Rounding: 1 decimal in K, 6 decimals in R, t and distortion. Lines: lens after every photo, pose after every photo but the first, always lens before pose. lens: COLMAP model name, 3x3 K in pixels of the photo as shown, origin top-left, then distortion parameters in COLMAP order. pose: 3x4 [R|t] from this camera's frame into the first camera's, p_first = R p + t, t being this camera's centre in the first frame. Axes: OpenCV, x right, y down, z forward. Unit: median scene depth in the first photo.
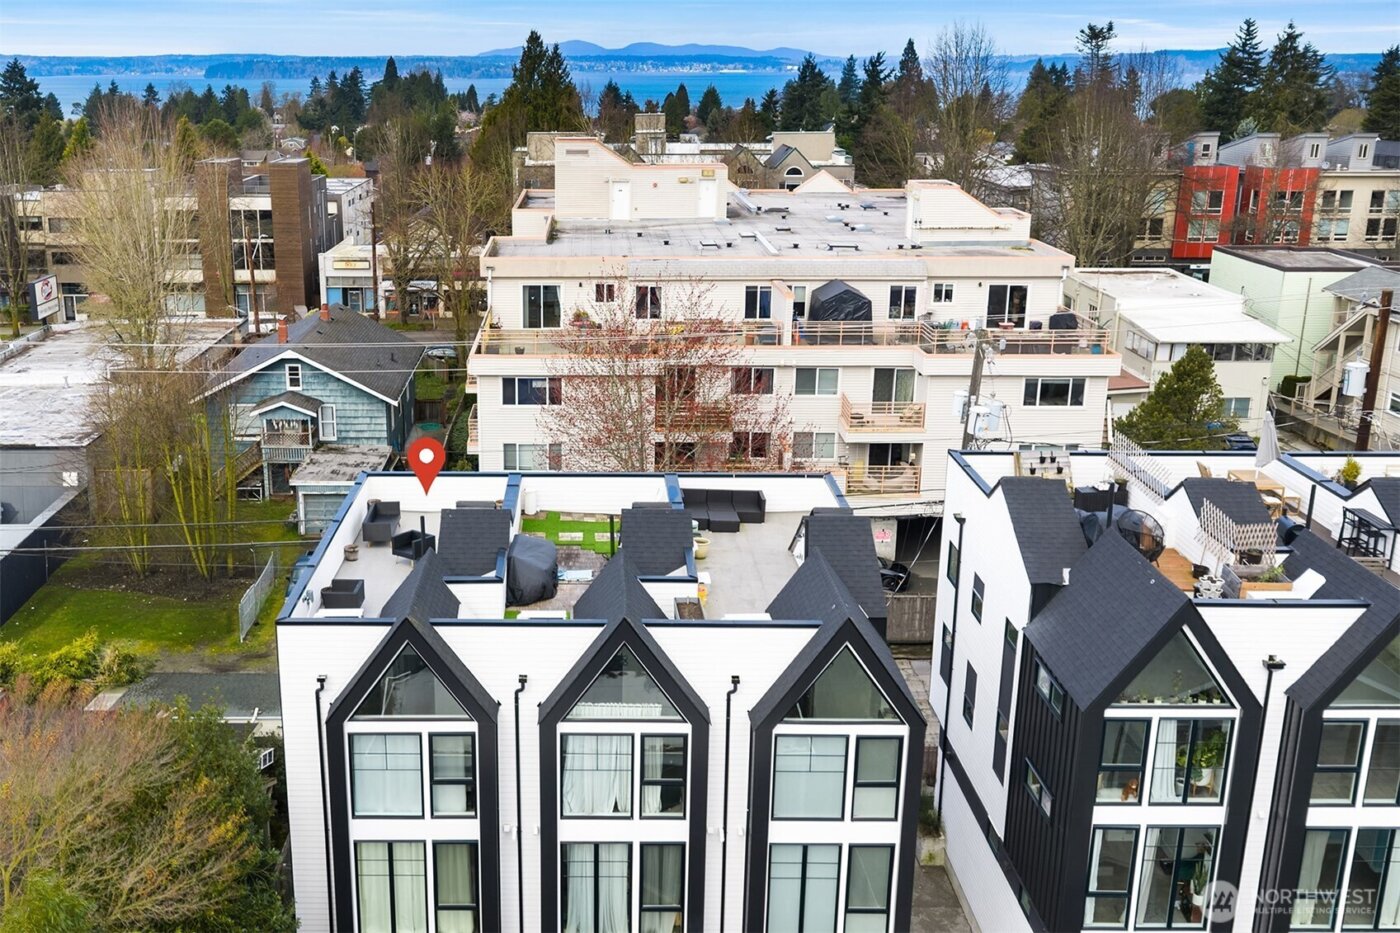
lens RADIAL K [[1380.8, 0, 576.0], [0, 1380.8, 455.8], [0, 0, 1]] dist [0.000397, 0.000000]
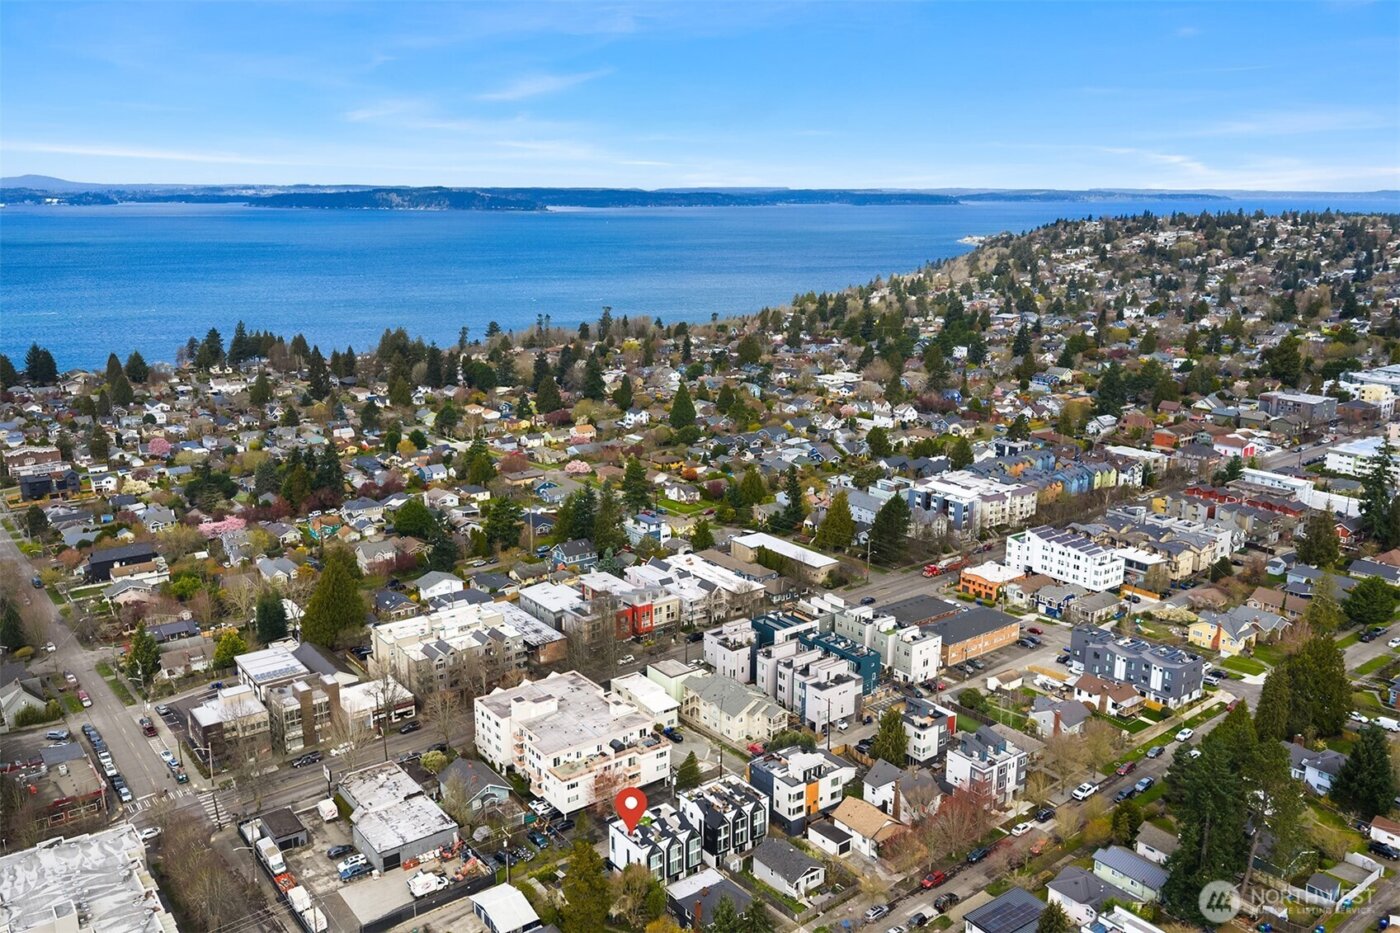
lens RADIAL K [[1158.0, 0, 699.6], [0, 1158.0, 463.1], [0, 0, 1]] dist [0.015202, -0.019071]
pose [[0.792541, -0.142097, 0.593032, -1.857048], [0.166381, 0.985964, 0.013892, -1.102494], [-0.586682, 0.087659, 0.805059, -2.528840]]
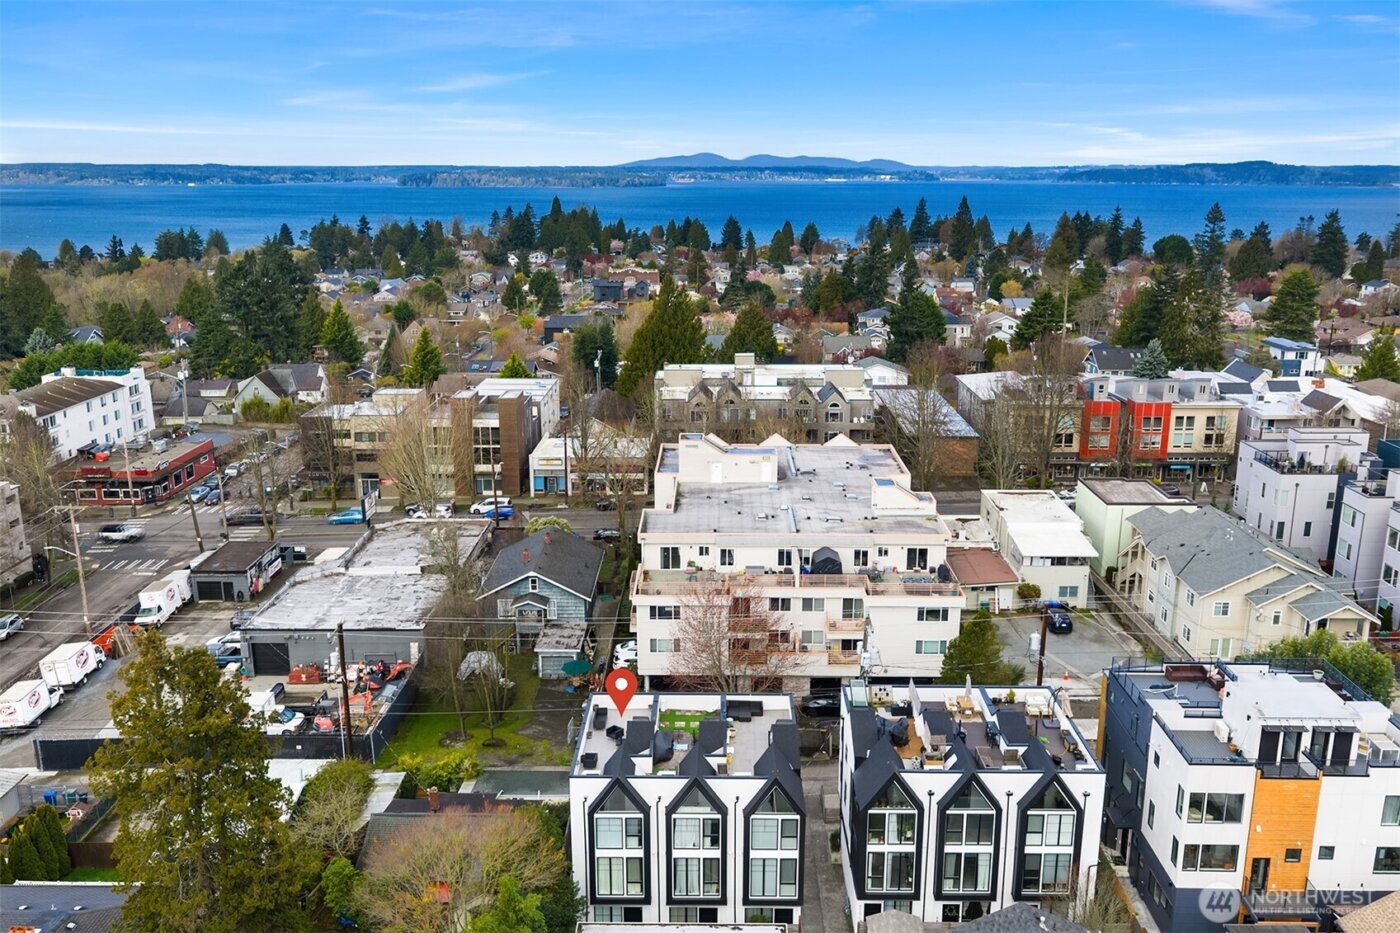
lens RADIAL K [[1158.0, 0, 707.2], [0, 1158.0, 464.4], [0, 0, 1]] dist [0.015202, -0.019071]
pose [[0.999999, 0.000117, 0.001094, 0.024969], [-0.000085, 0.999581, -0.028960, -0.201860], [-0.001097, 0.028960, 0.999580, -0.614655]]
